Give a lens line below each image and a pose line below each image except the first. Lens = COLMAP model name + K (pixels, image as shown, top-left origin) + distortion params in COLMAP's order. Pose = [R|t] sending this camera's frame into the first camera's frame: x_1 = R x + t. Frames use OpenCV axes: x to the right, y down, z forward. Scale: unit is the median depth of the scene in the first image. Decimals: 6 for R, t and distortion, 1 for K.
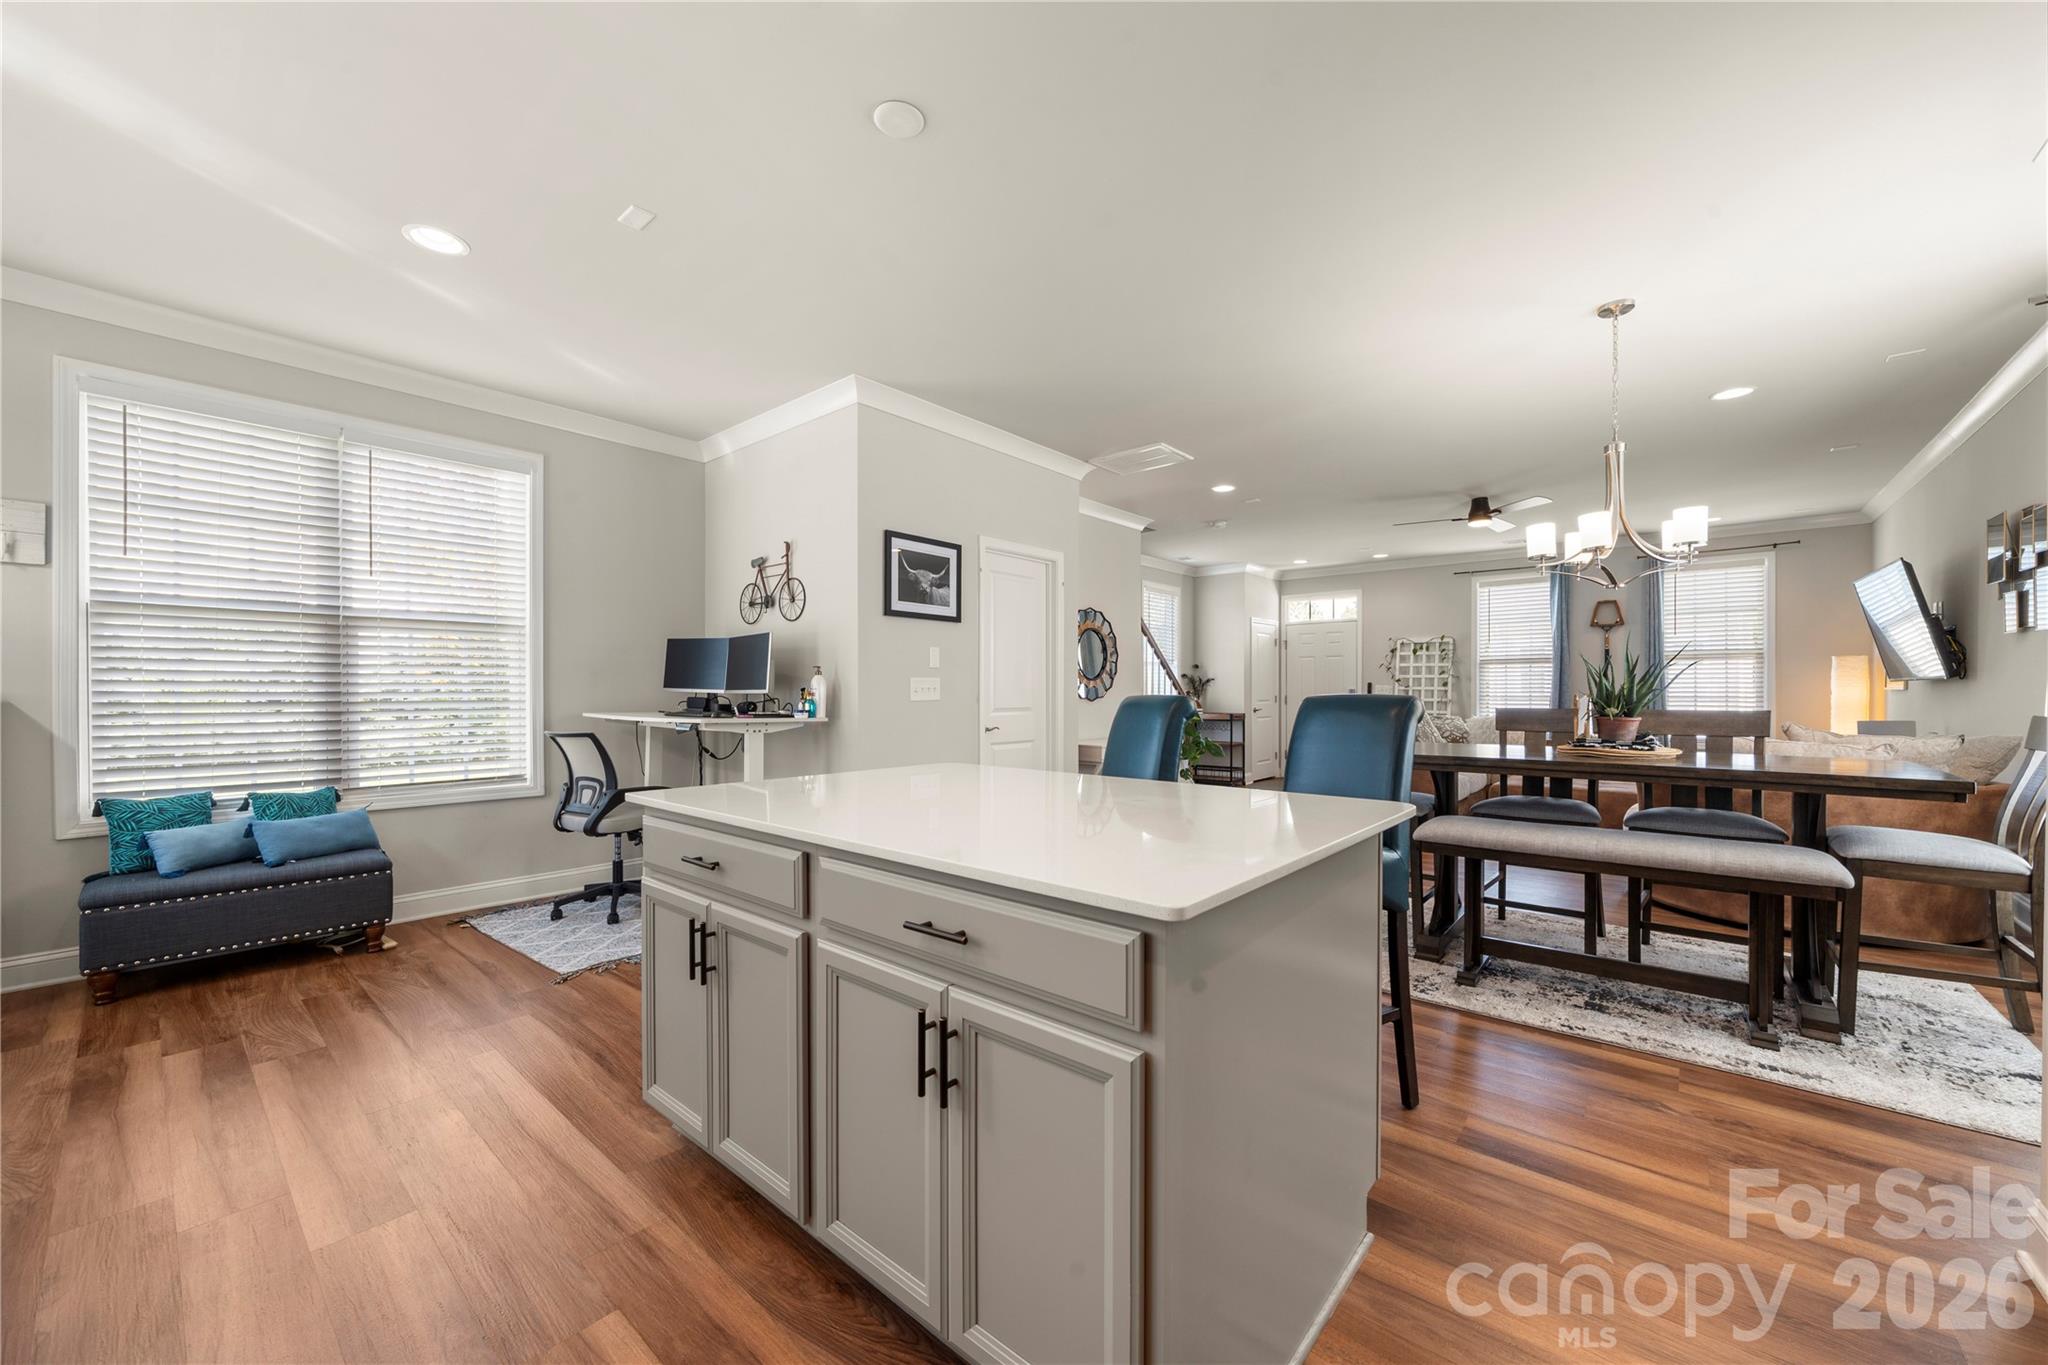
lens RADIAL K [[749.5, 0, 1004.6], [0, 749.5, 688.0], [0, 0, 1]] dist [-0.001028, -0.001569]
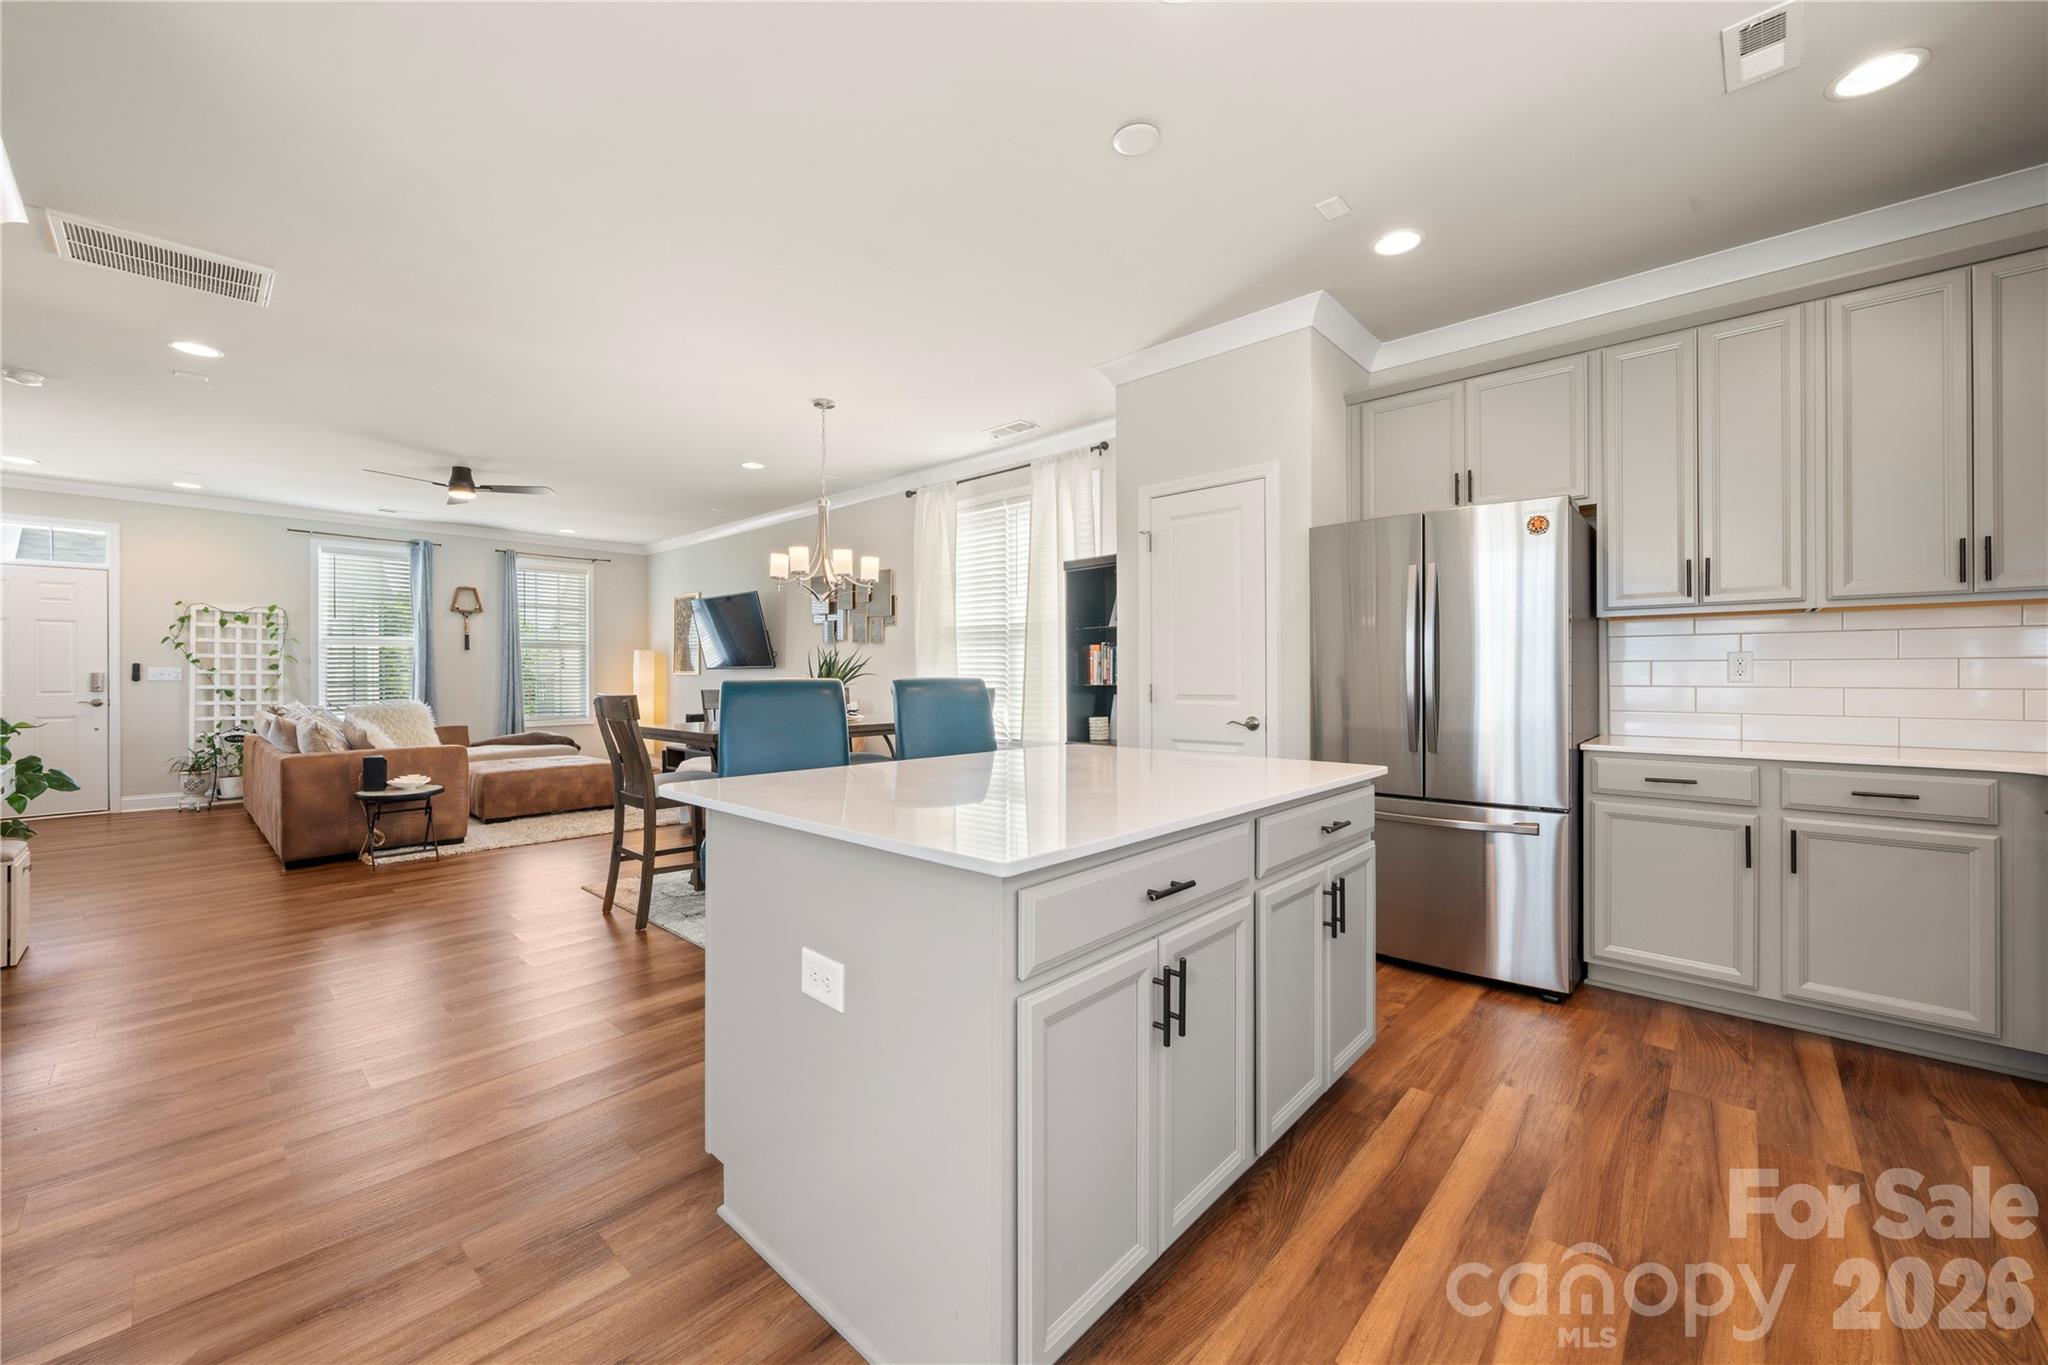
lens RADIAL K [[796.0, 0, 1021.9], [0, 796.0, 673.6], [0, 0, 1]] dist [0.002772, -0.000446]
pose [[0.022541, 0.002506, 0.999743, -0.220158], [-0.005719, 0.999981, -0.002377, -0.001113], [-0.999730, -0.005664, 0.022555, 0.199115]]
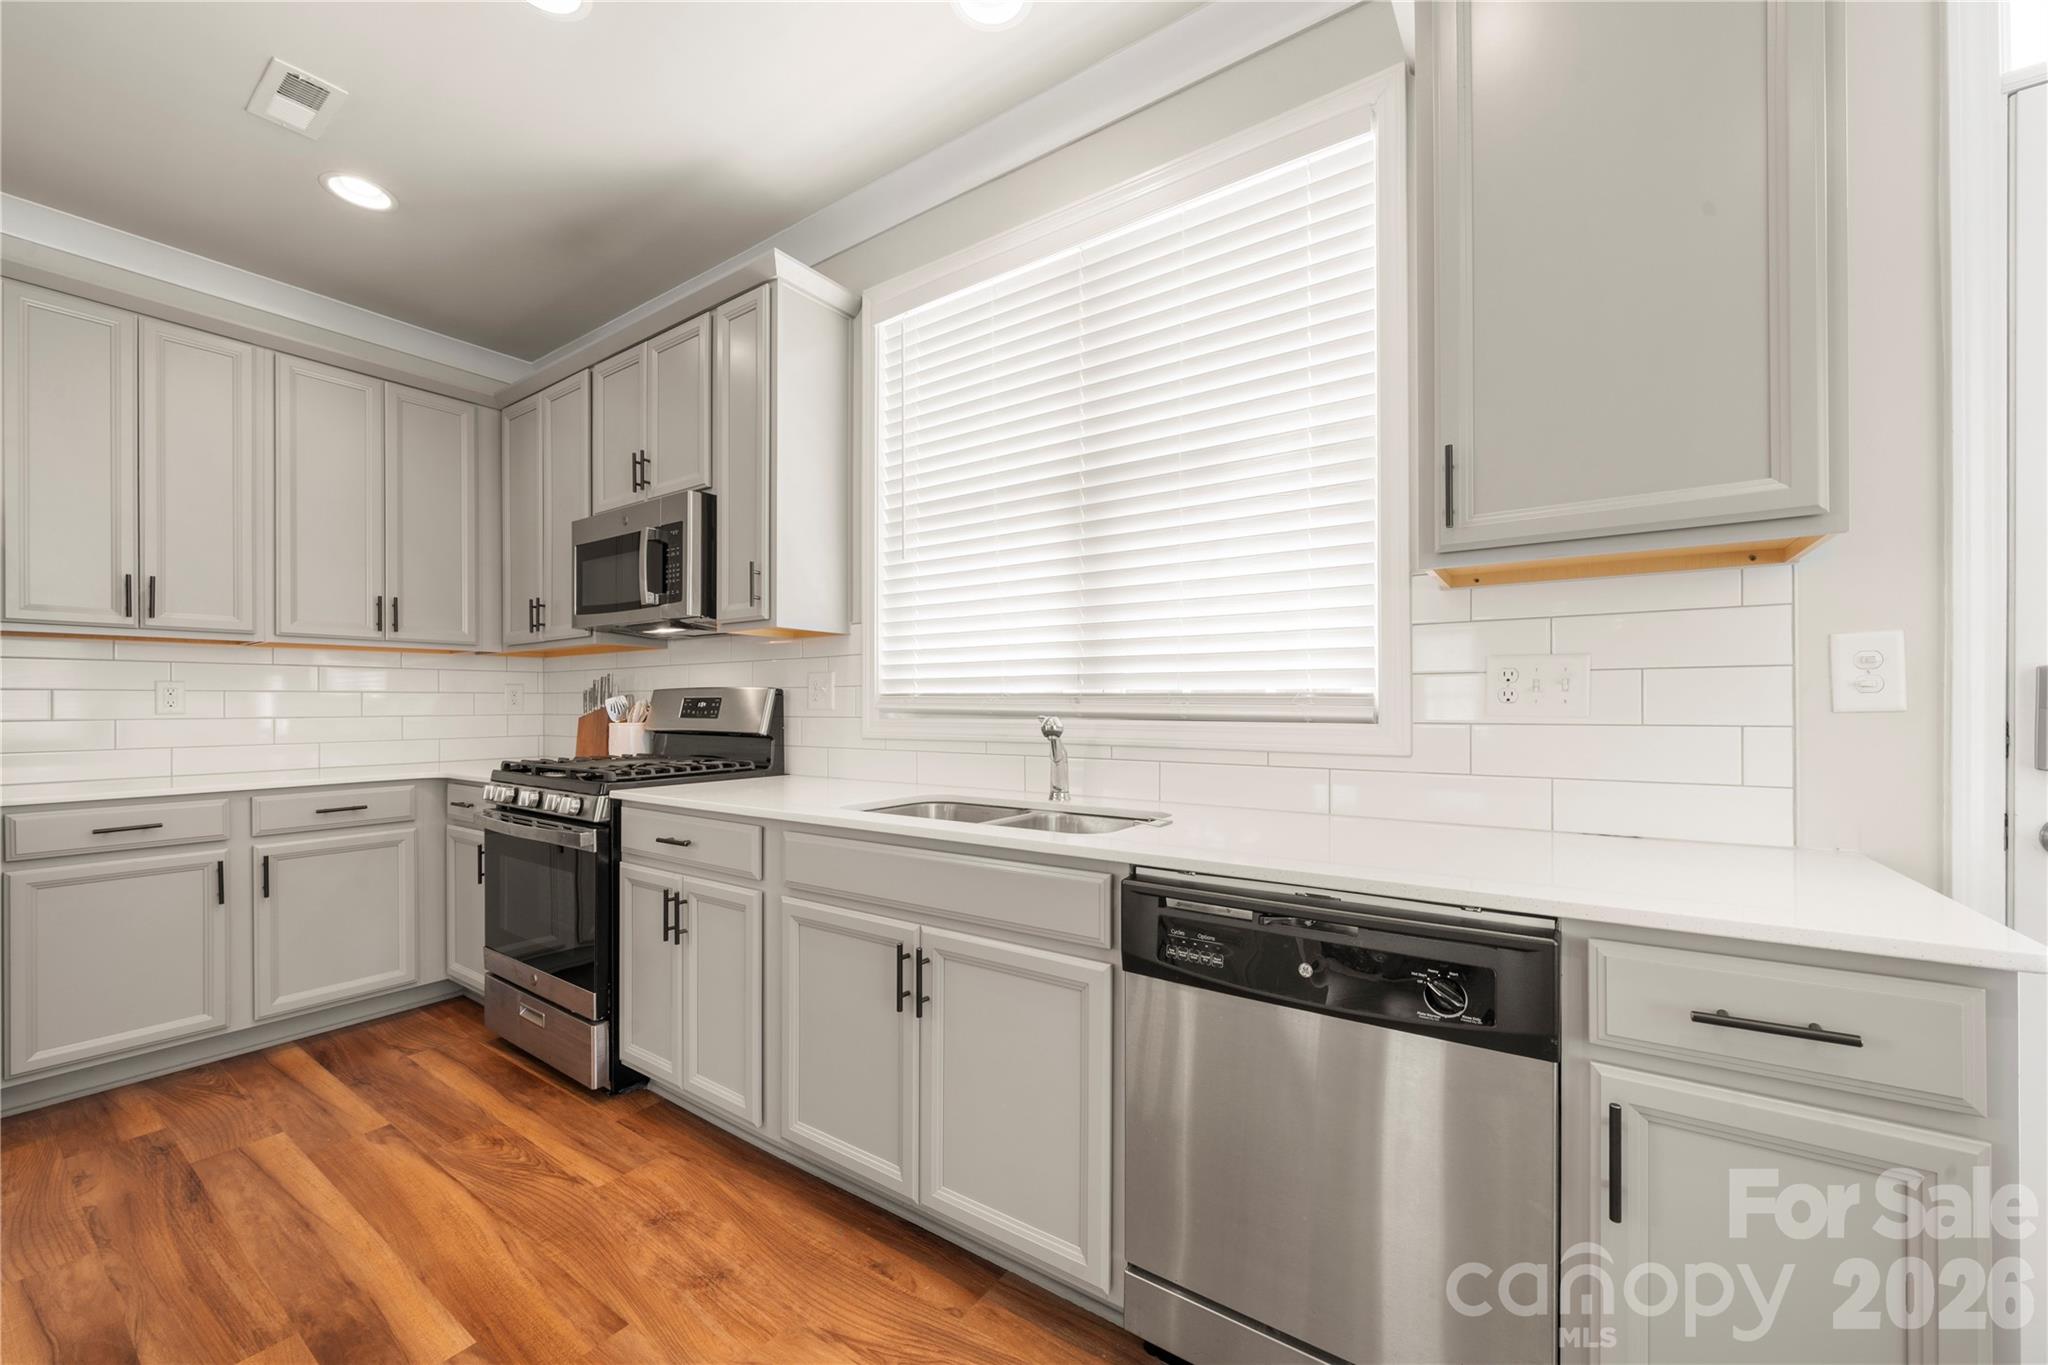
lens RADIAL K [[790.0, 0, 1016.2], [0, 790.0, 702.3], [0, 0, 1]] dist [0.001638, 0.000135]
pose [[-0.994208, 0.005133, -0.107354, -0.174393], [0.006242, 0.999931, -0.009997, 0.000551], [0.107295, -0.010609, -0.994171, 0.248957]]
